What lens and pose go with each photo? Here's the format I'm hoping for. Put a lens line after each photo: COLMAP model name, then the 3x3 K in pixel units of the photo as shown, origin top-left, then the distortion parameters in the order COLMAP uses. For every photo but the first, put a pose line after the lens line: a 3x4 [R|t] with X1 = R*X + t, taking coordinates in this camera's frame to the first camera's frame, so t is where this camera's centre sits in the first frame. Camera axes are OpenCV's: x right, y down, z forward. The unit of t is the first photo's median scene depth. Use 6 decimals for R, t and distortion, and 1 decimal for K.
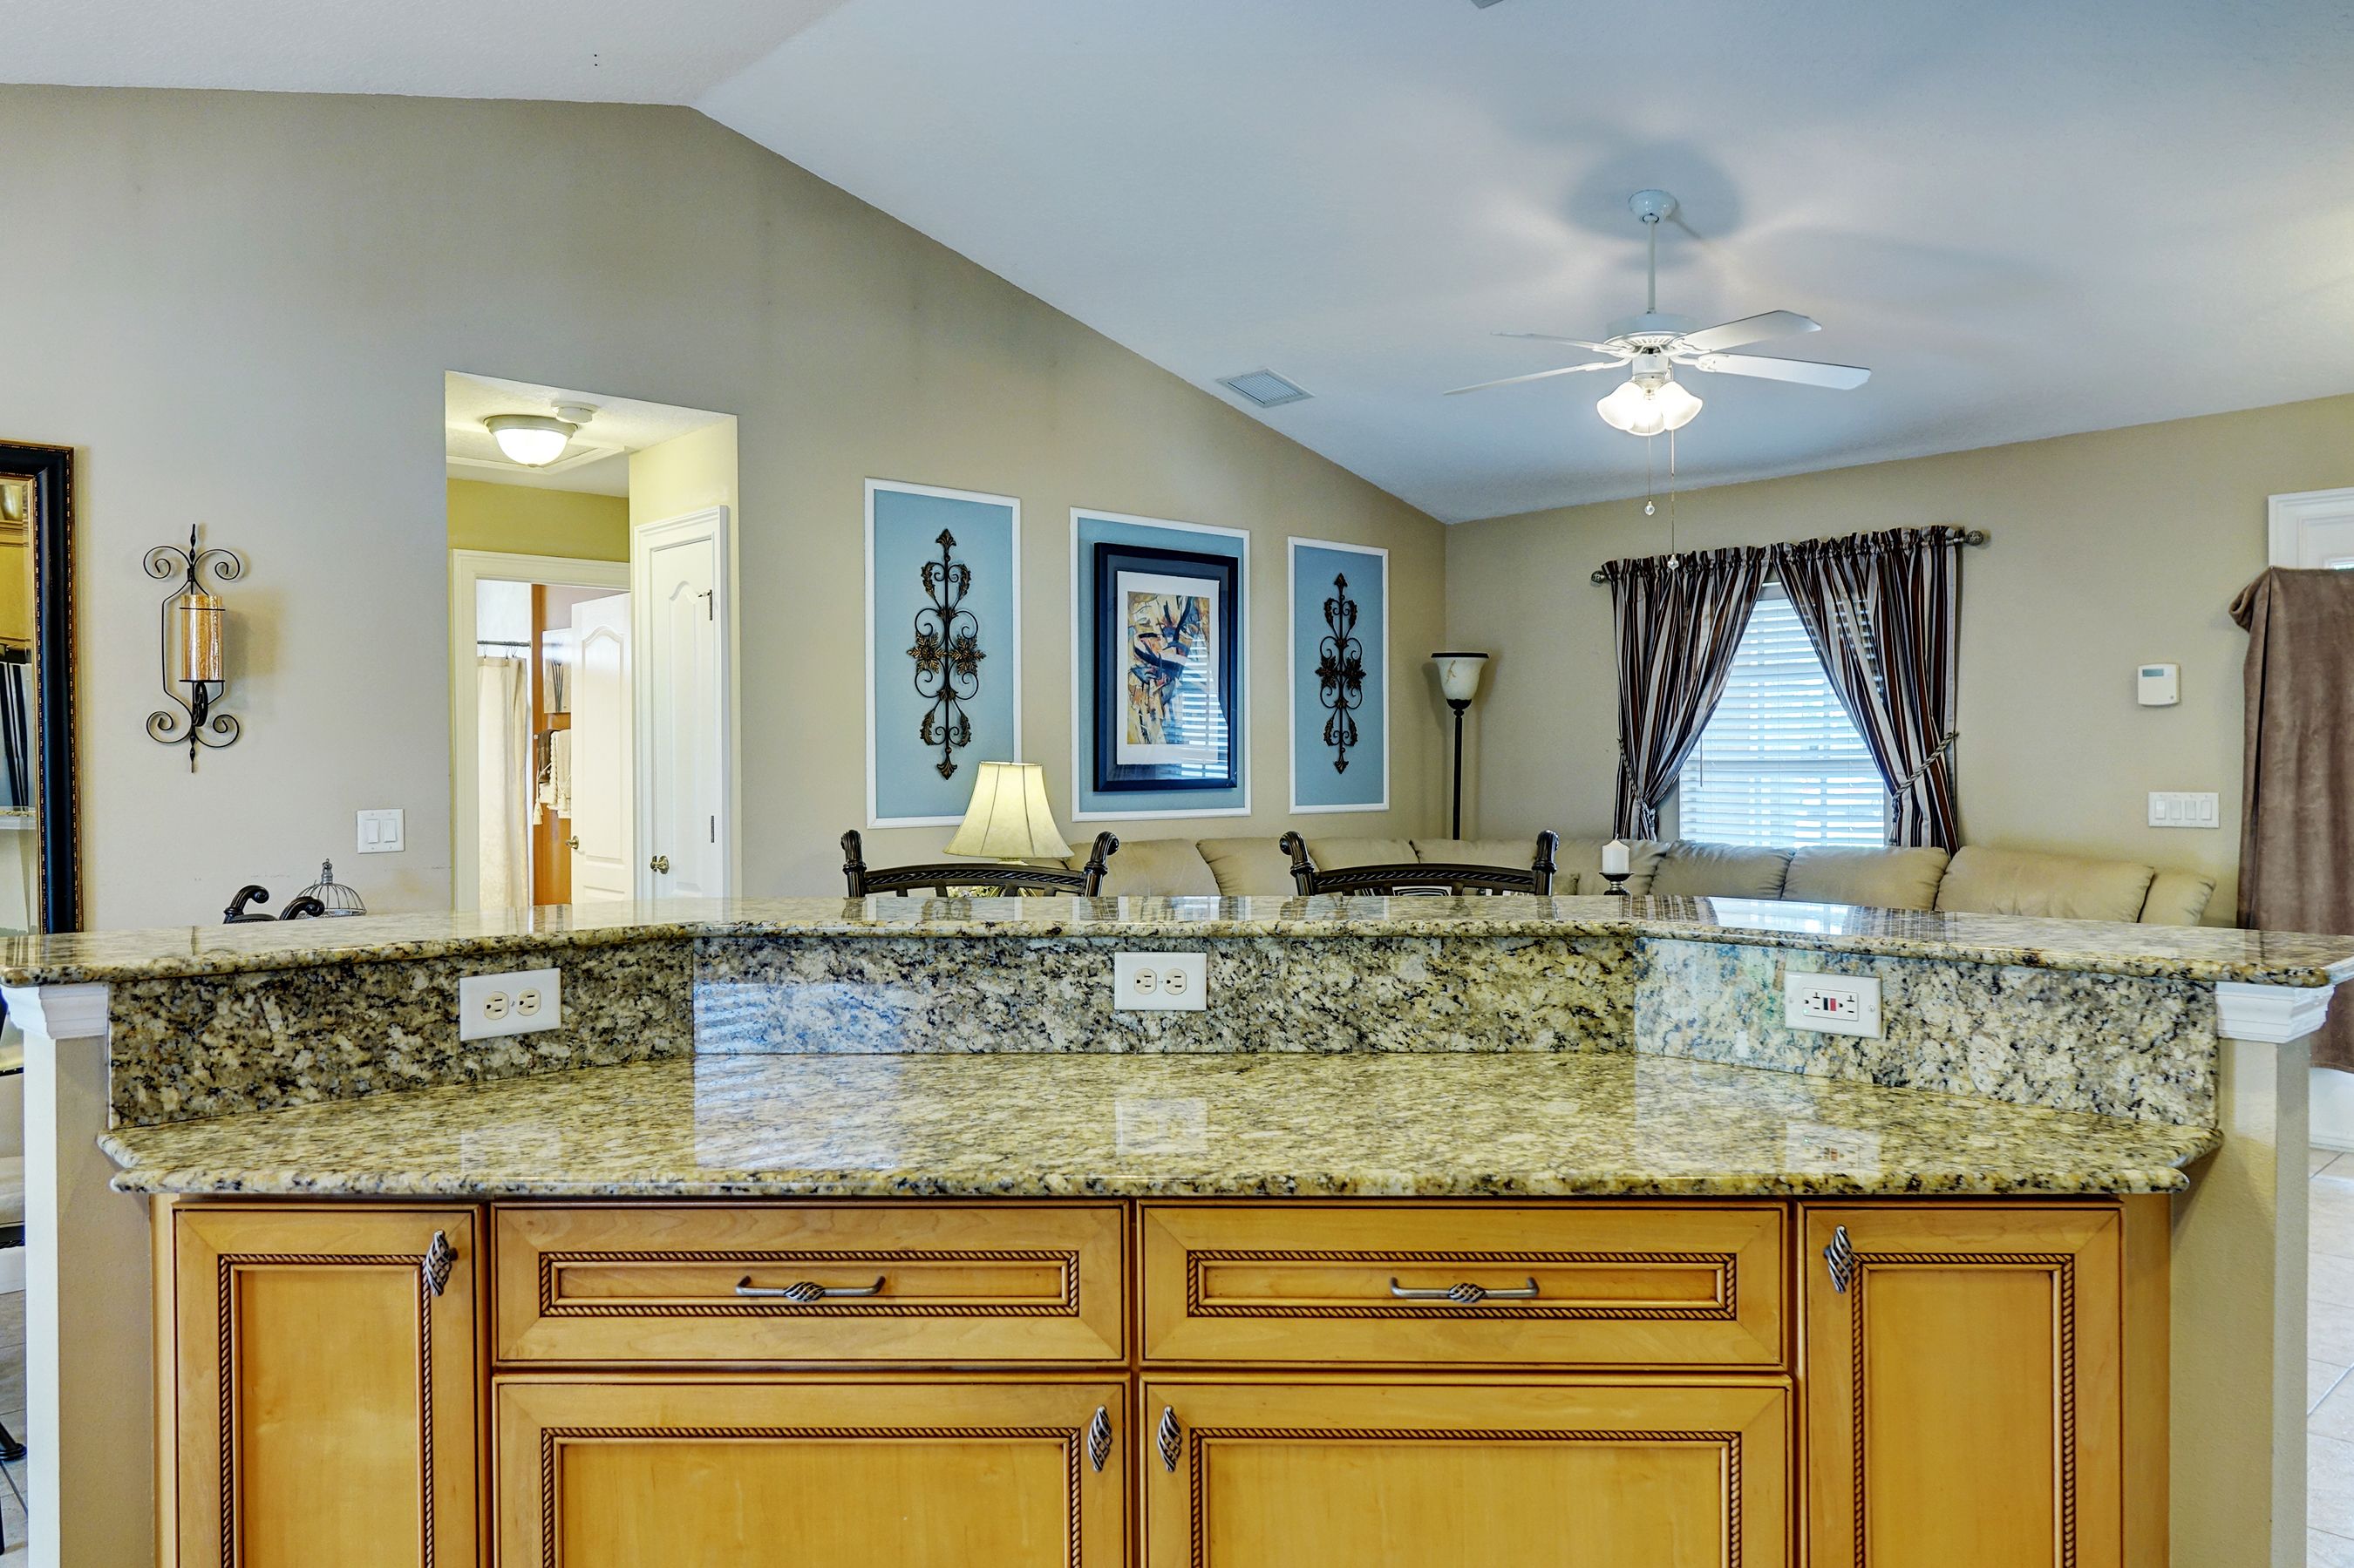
lens RADIAL K [[1636.0, 0, 1190.5], [0, 1636.0, 765.4], [0, 0, 1]] dist [-0.001659, 0.009201]
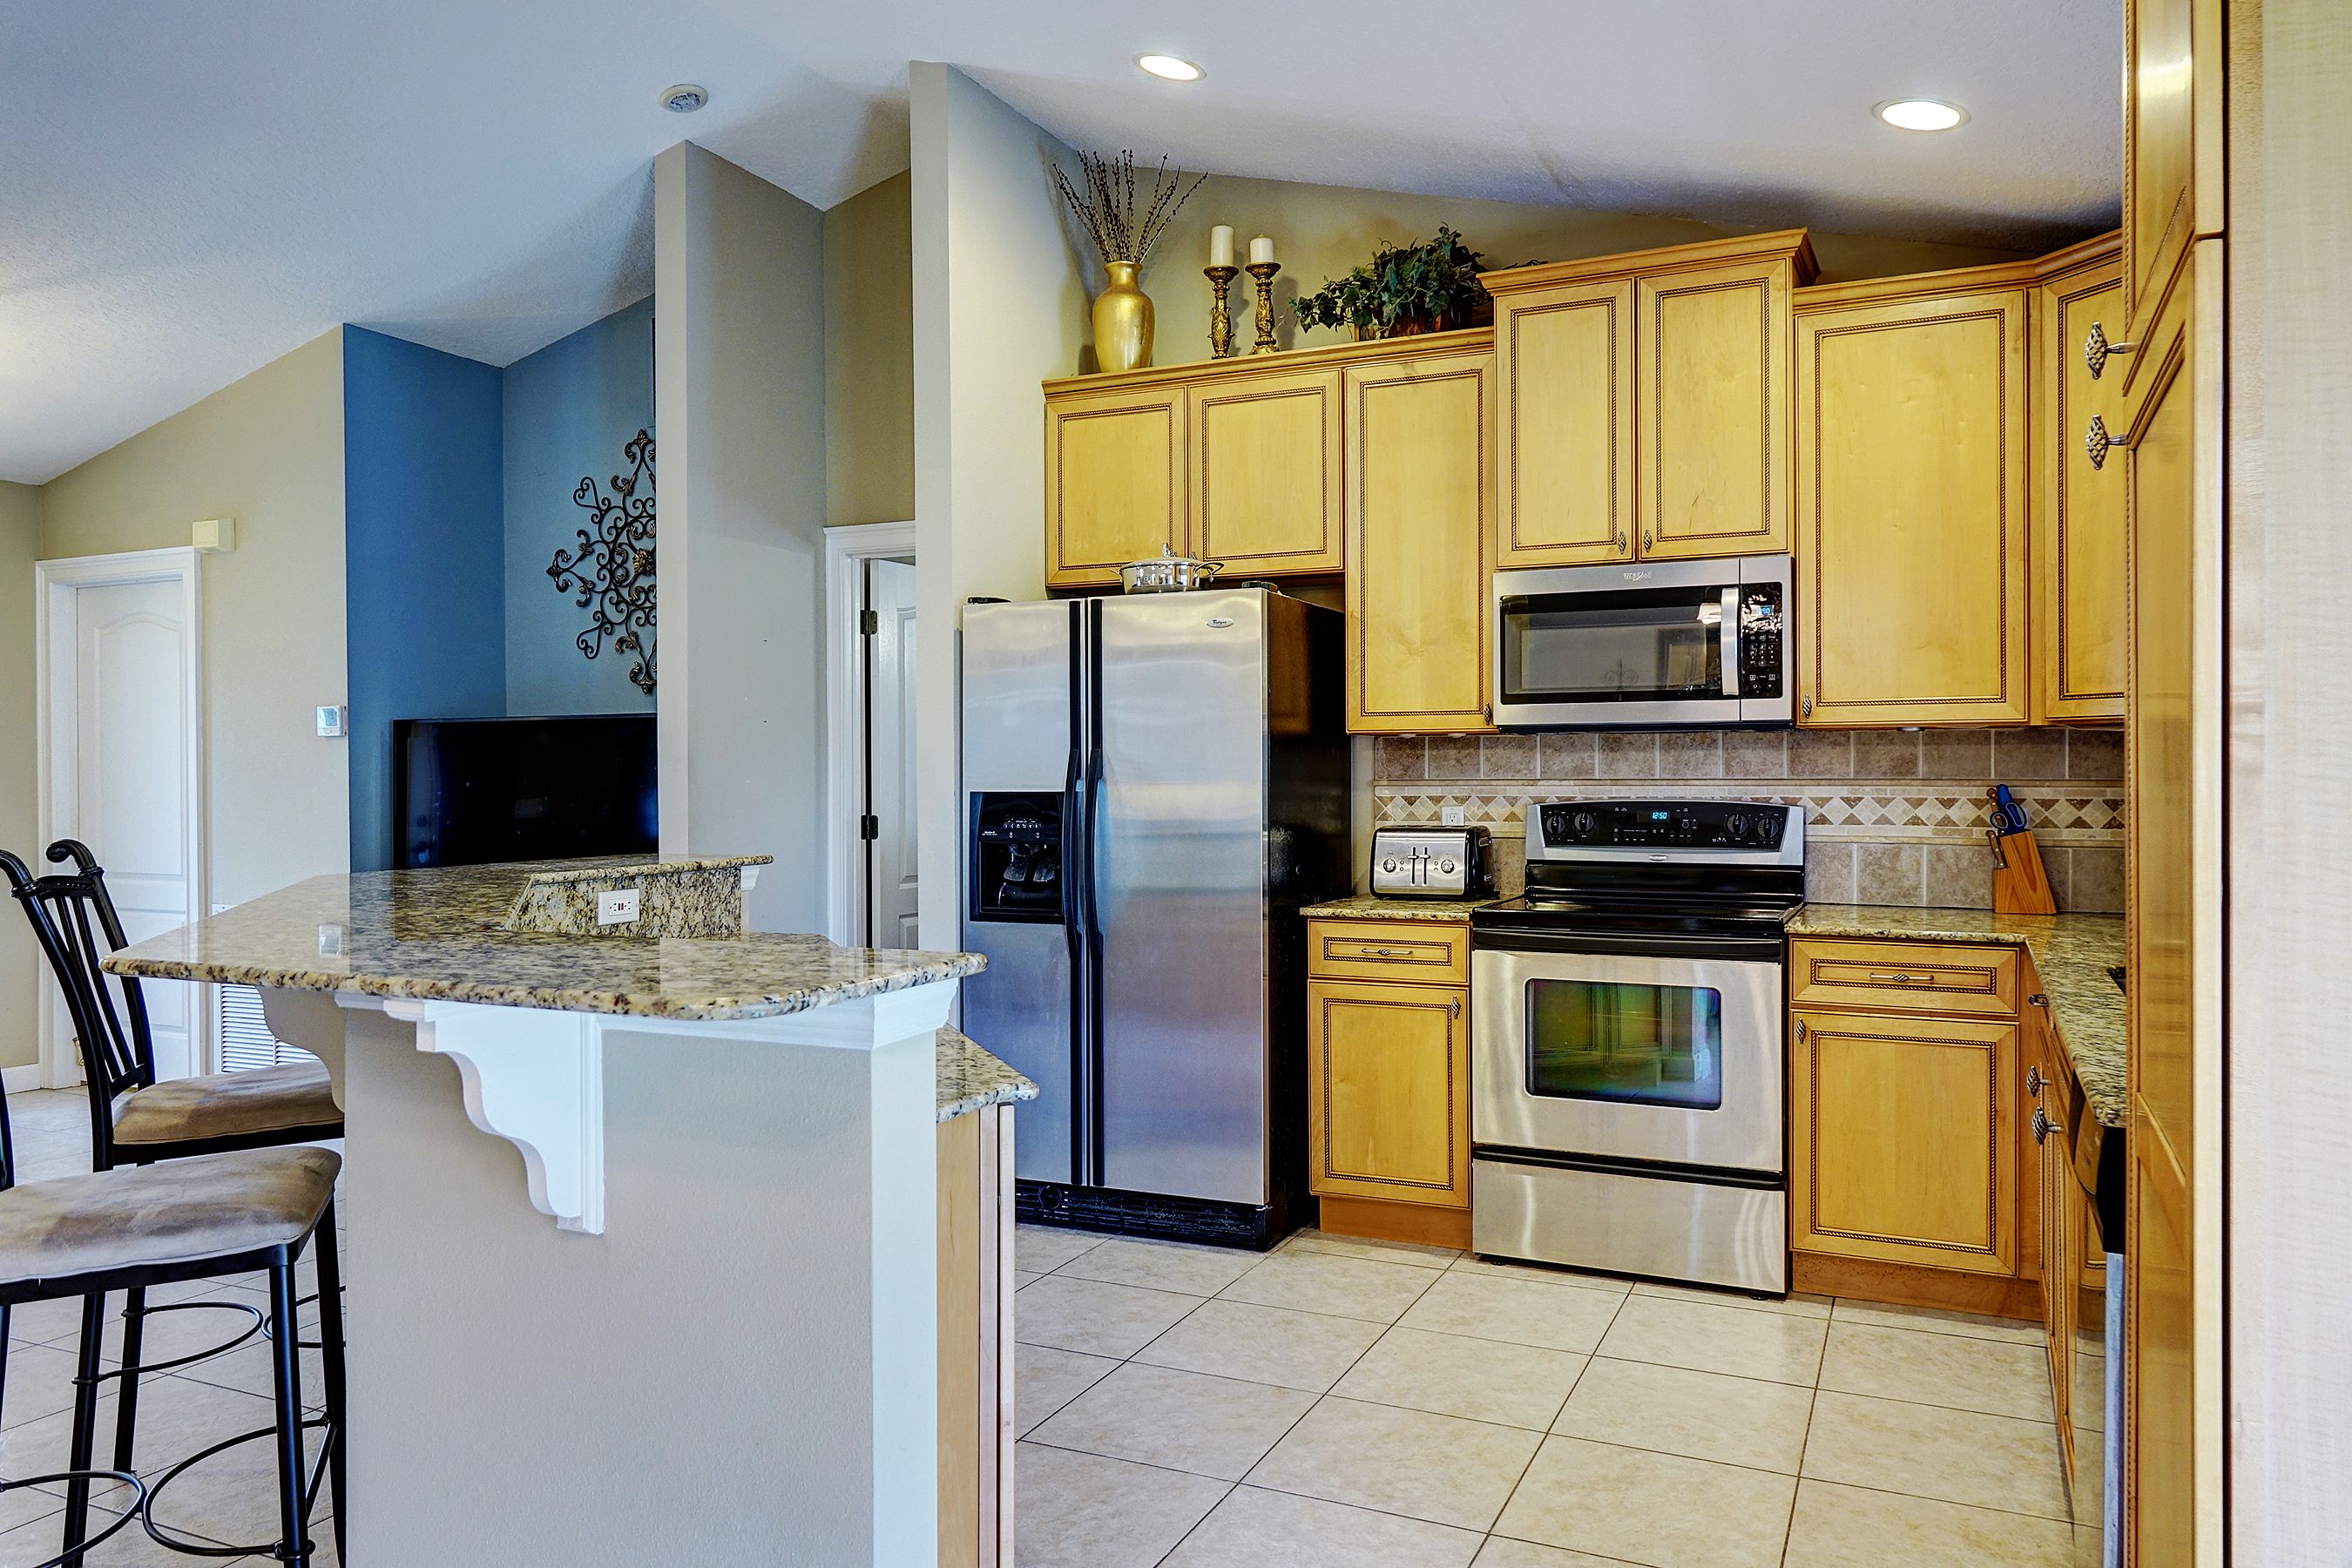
lens RADIAL K [[1634.9, 0, 1175.8], [0, 1634.9, 766.5], [0, 0, 1]] dist [-0.001659, 0.009201]
pose [[-0.359551, 0.007607, 0.933094, -0.506335], [0.007653, 0.999957, -0.005203, 0.002588], [-0.933094, 0.005270, -0.359594, 0.366777]]
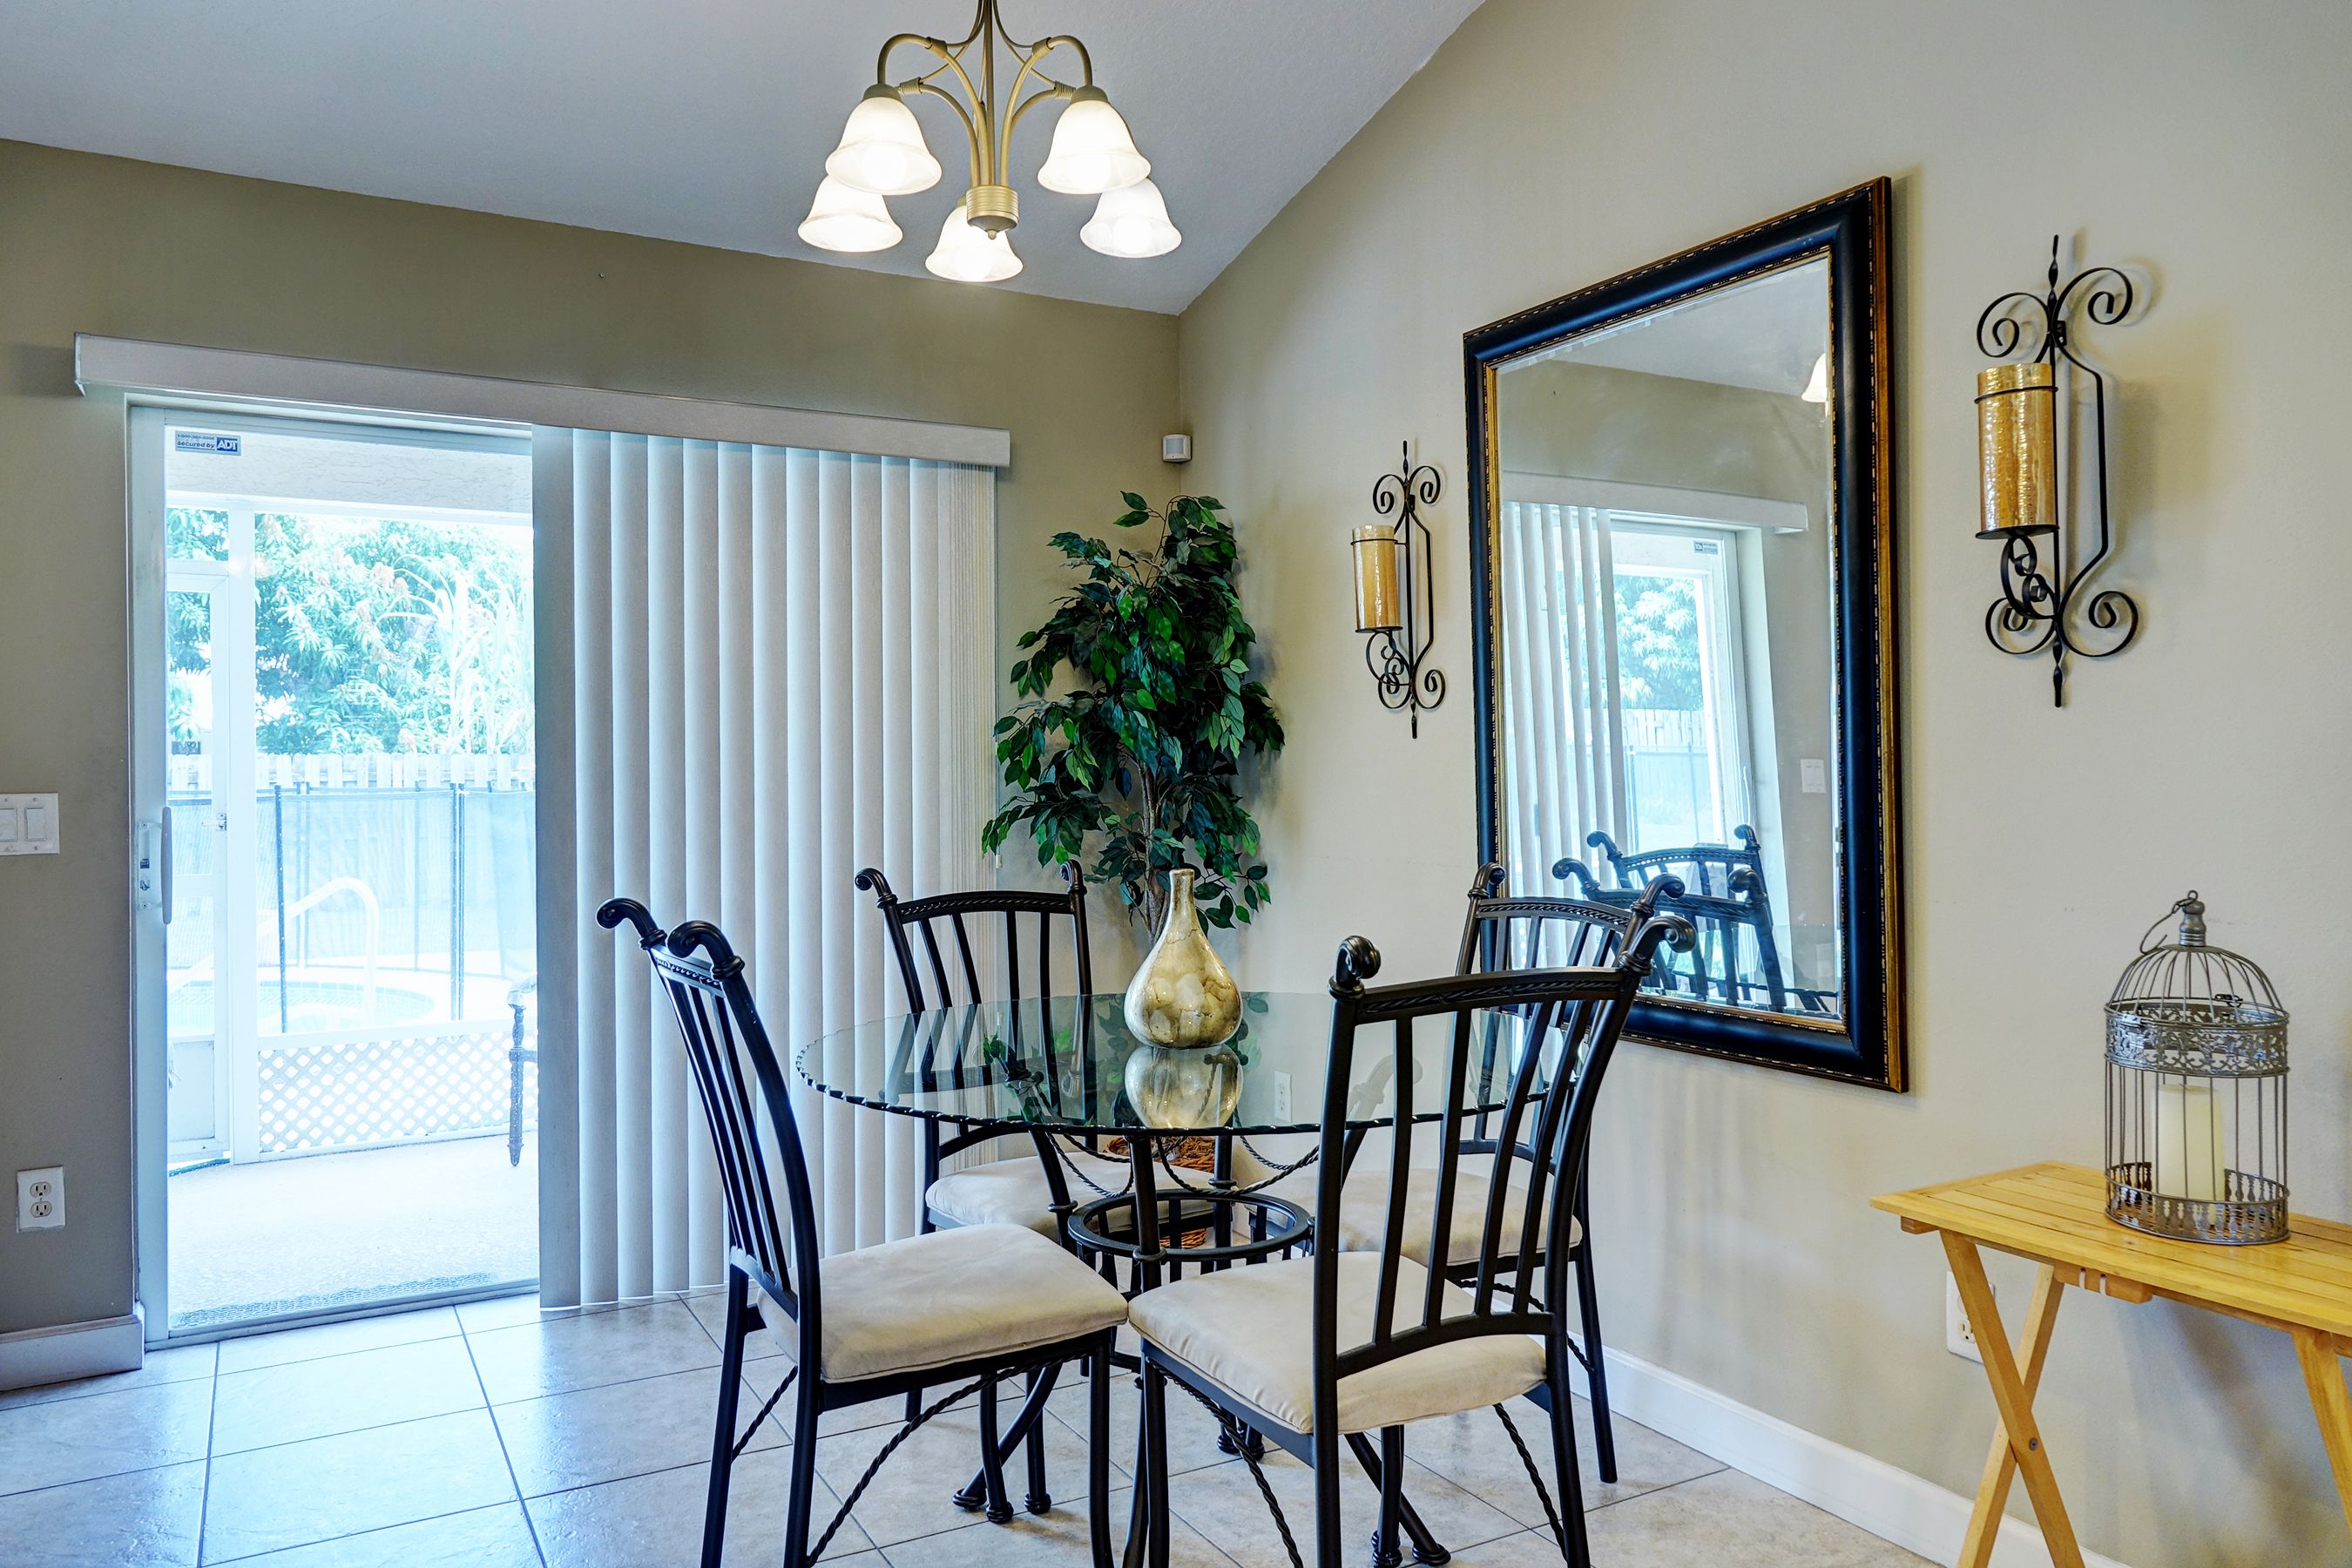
lens RADIAL K [[1634.9, 0, 1186.1], [0, 1634.9, 778.9], [0, 0, 1]] dist [-0.001659, 0.009201]
pose [[-0.248883, 0.011794, -0.968462, -0.018454], [0.006966, 0.999922, 0.010387, 0.015303], [0.968508, -0.004161, -0.248946, 0.646295]]
